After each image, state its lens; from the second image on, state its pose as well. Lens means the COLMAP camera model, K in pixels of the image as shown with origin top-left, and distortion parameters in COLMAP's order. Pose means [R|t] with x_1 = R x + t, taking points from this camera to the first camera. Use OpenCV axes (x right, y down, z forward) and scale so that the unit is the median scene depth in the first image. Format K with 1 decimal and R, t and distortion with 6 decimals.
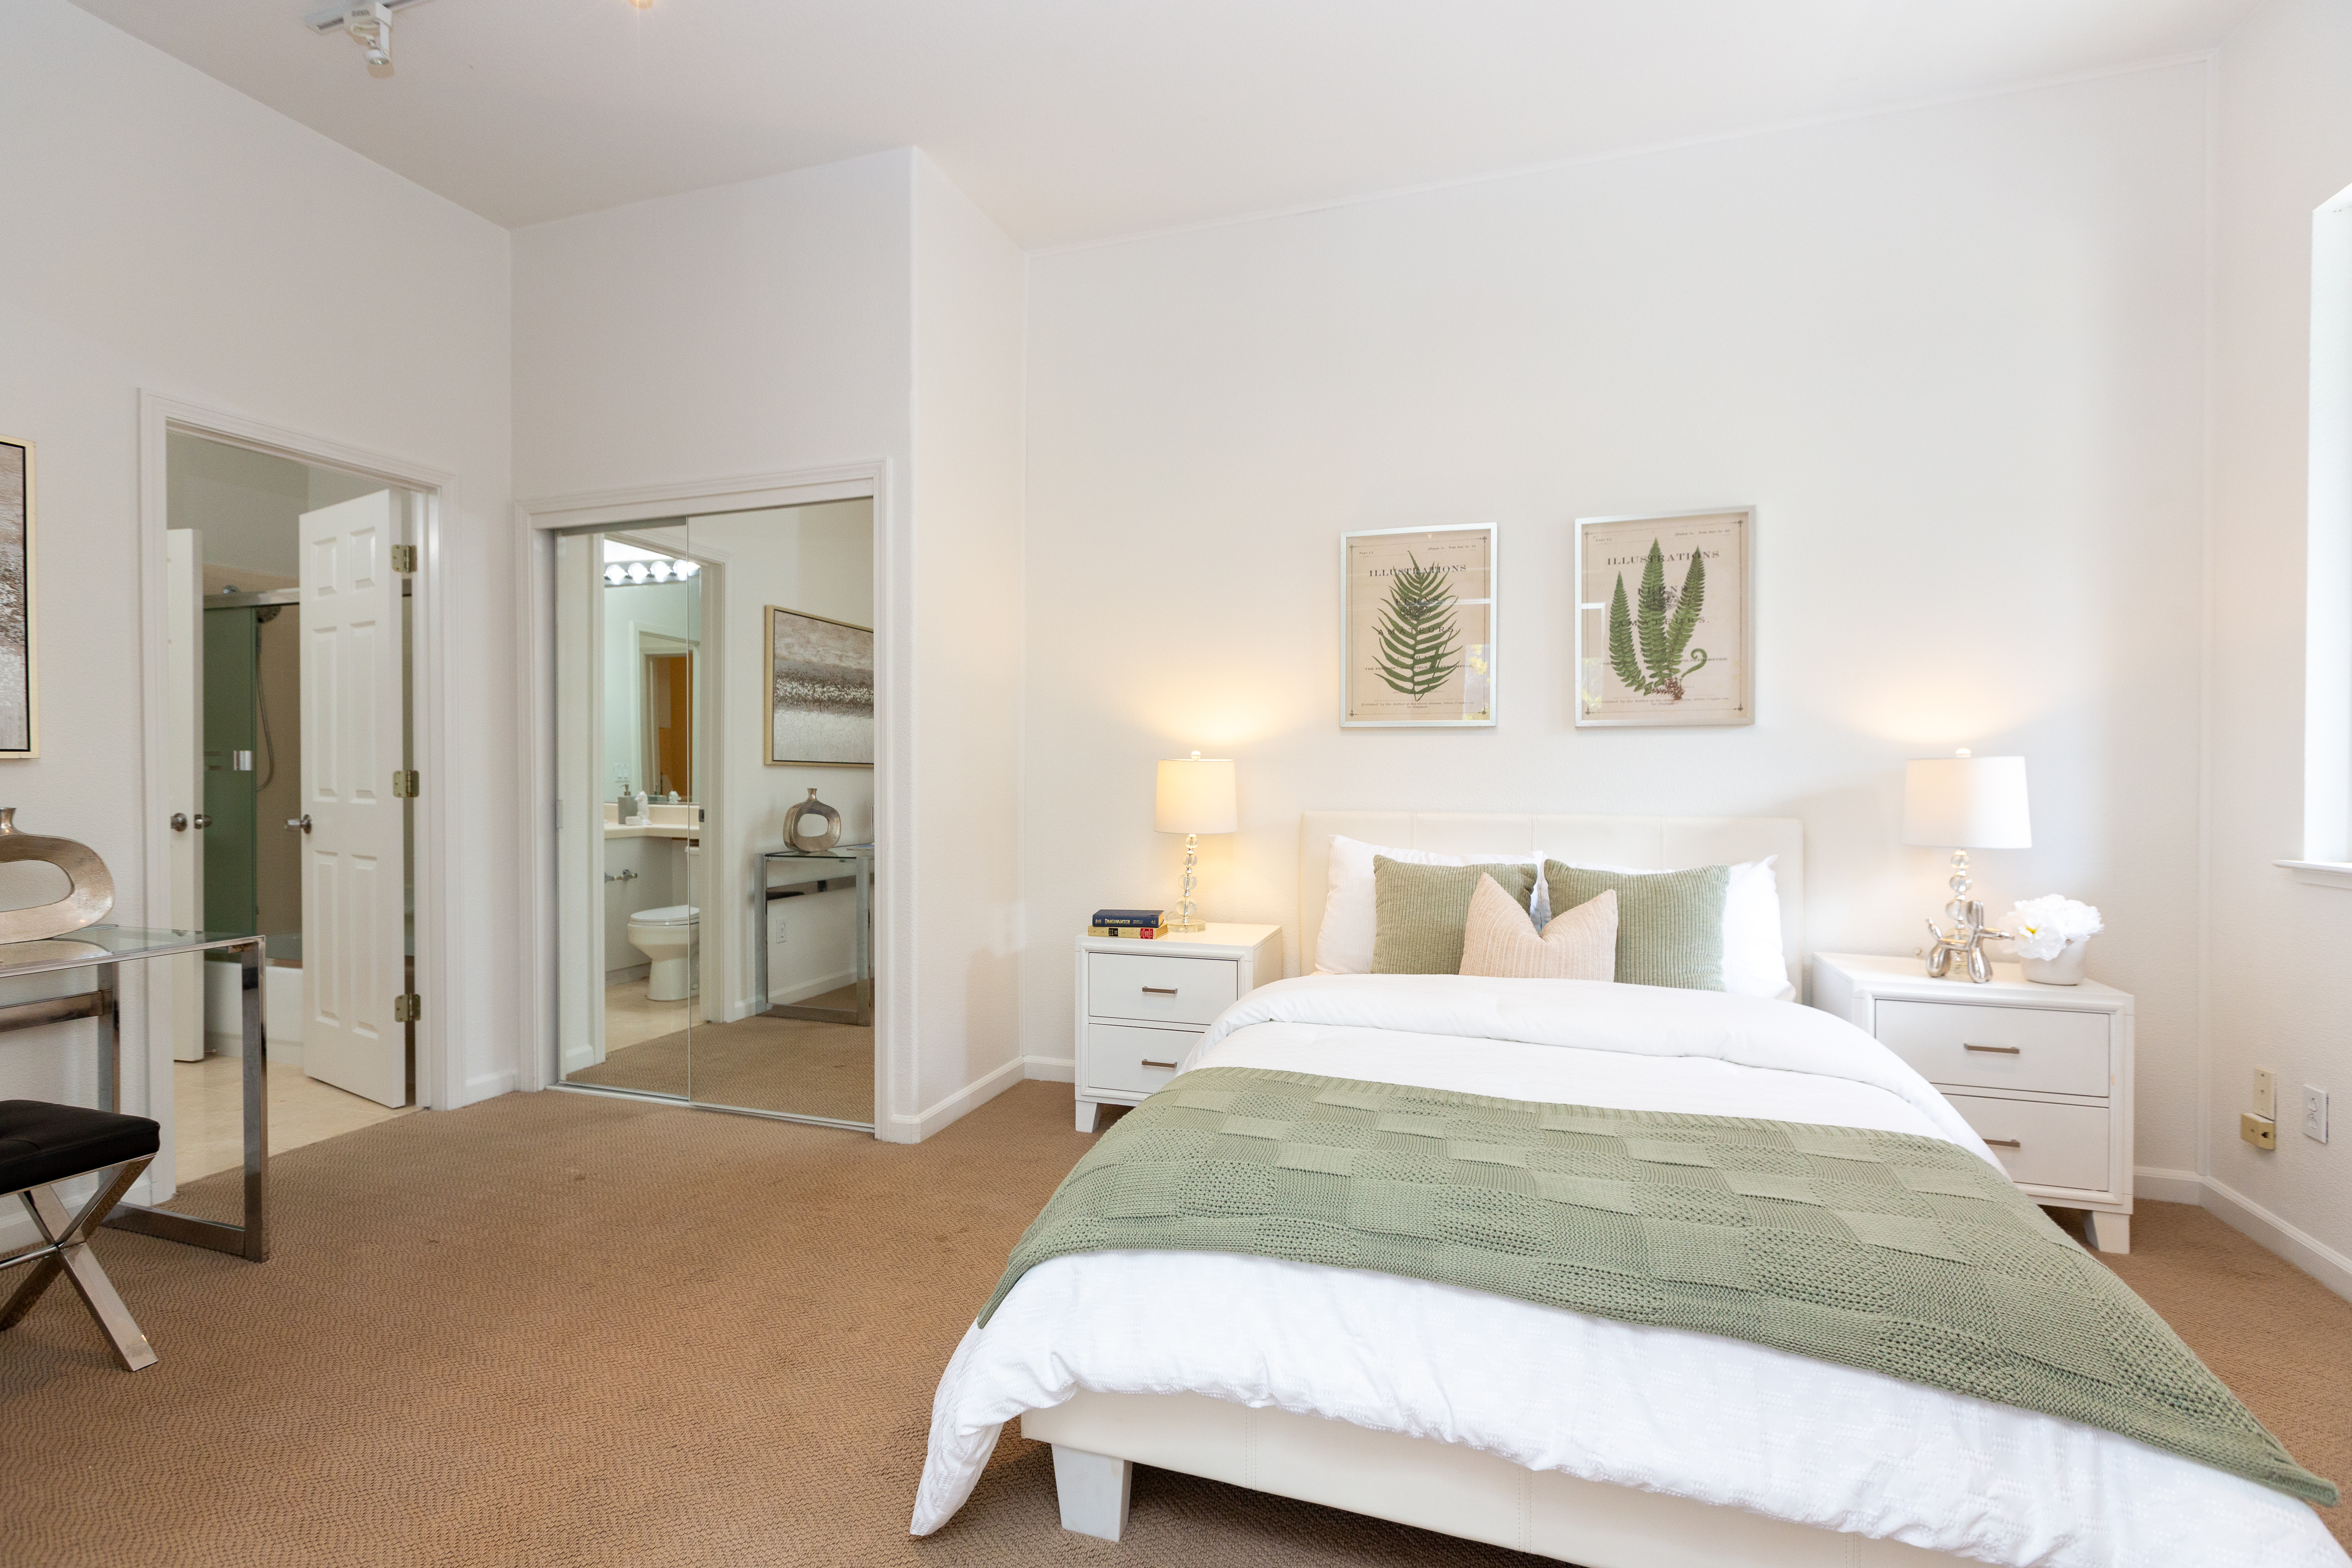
lens RADIAL K [[1047.4, 0, 1171.7], [0, 1047.4, 777.8], [0, 0, 1]] dist [0.000683, -0.000750]
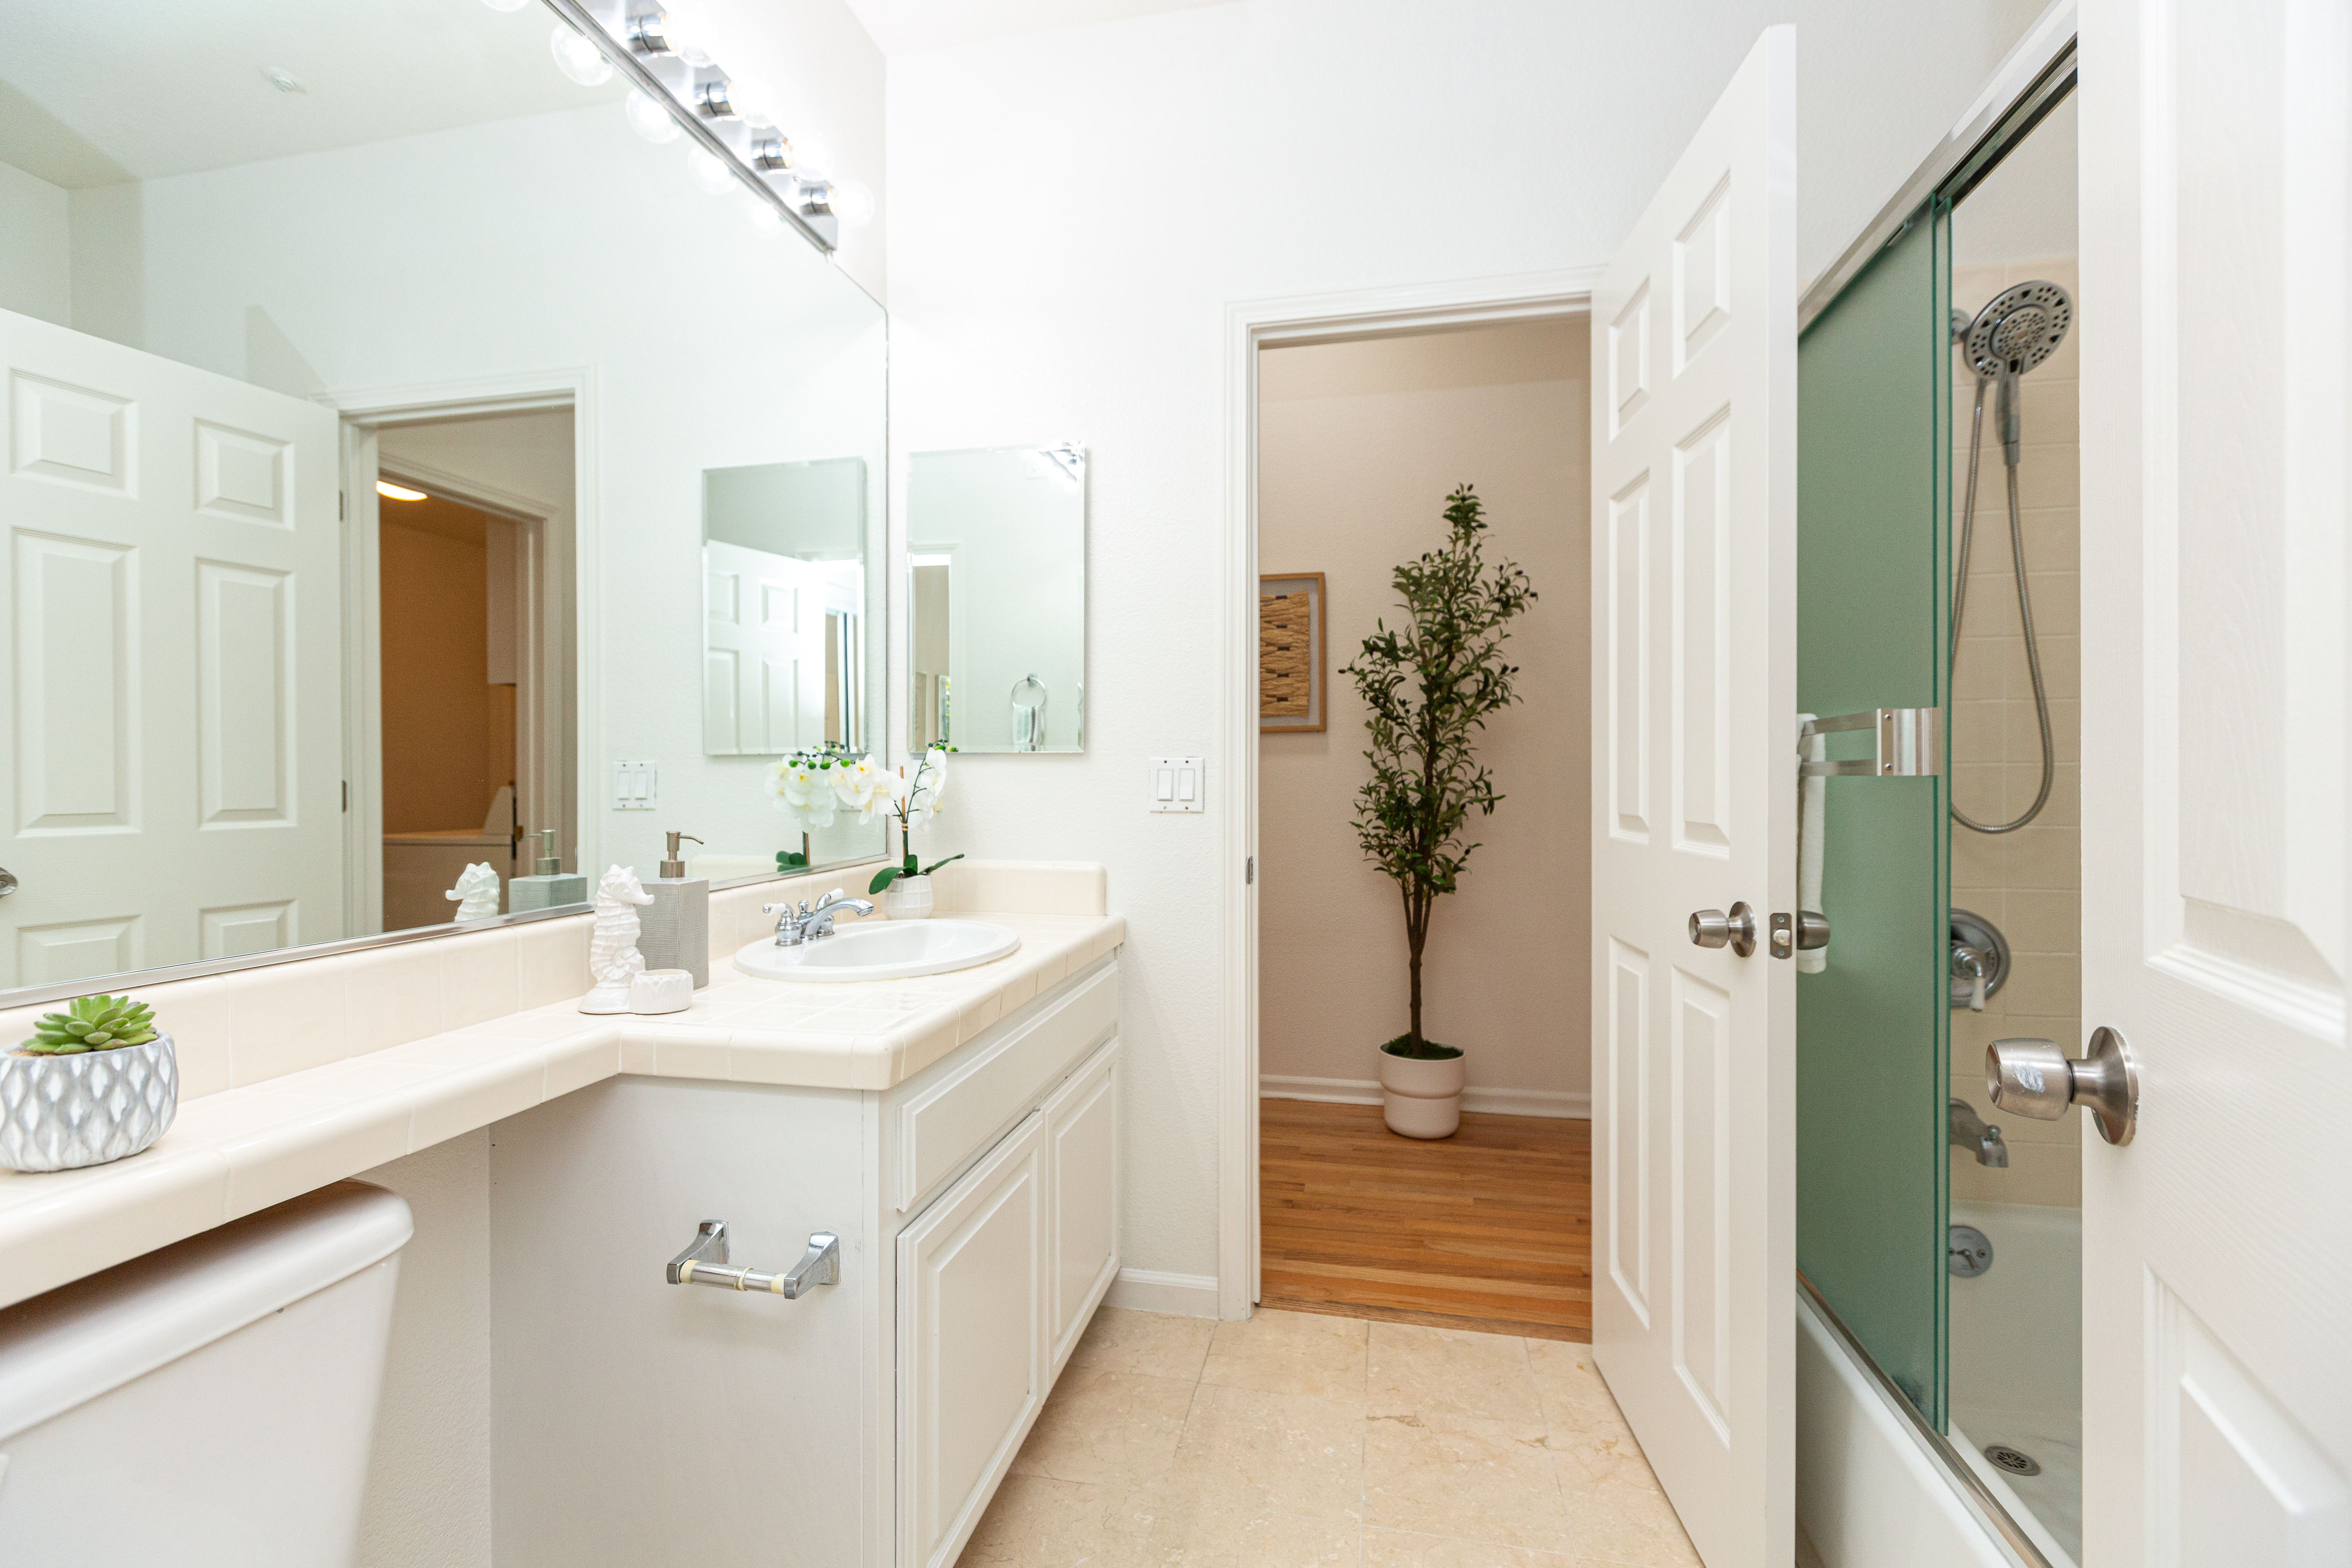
lens RADIAL K [[1047.4, 0, 1171.7], [0, 1047.4, 777.8], [0, 0, 1]] dist [0.000683, -0.000750]
pose [[0.117467, -0.003966, -0.993069, -0.632123], [-0.006707, 0.999966, -0.004787, -0.003802], [0.993054, 0.007223, 0.117436, 0.776711]]
